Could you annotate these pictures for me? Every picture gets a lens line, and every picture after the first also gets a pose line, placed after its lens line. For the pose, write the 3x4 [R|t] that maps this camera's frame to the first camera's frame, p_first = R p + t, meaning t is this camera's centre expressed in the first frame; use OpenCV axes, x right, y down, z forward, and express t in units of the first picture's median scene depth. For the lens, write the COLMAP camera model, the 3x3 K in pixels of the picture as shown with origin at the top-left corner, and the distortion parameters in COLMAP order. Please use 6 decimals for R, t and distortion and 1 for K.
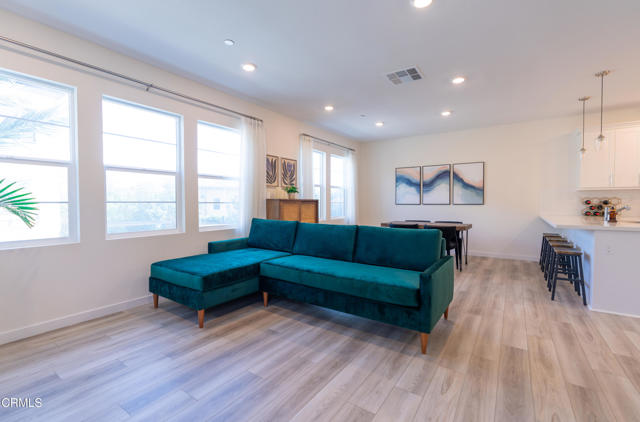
lens RADIAL K [[286.7, 0, 315.6], [0, 286.7, 208.9], [0, 0, 1]] dist [-0.005769, 0.001659]
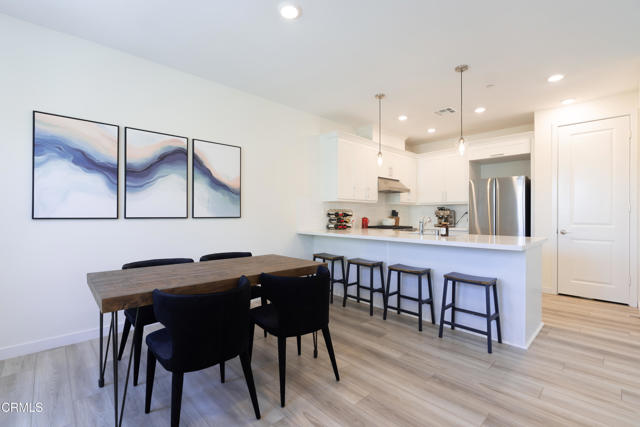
lens RADIAL K [[286.7, 0, 314.1], [0, 286.7, 214.1], [0, 0, 1]] dist [-0.005769, 0.001659]
pose [[0.206495, 0.003345, 0.978442, 0.034118], [0.019487, 0.999782, -0.007530, -0.018176], [-0.978254, 0.020622, 0.206384, 0.855993]]
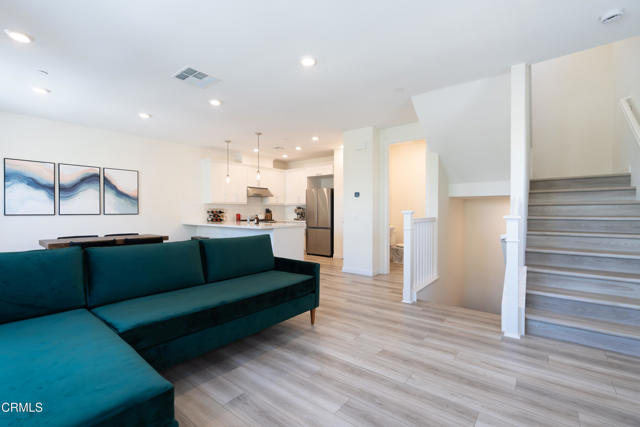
lens RADIAL K [[286.7, 0, 316.0], [0, 286.7, 213.4], [0, 0, 1]] dist [-0.005769, 0.001659]
pose [[0.063809, -0.005466, 0.997947, -0.421060], [0.023526, 0.999715, 0.003972, -0.009265], [-0.997685, 0.023224, 0.063920, 0.386998]]
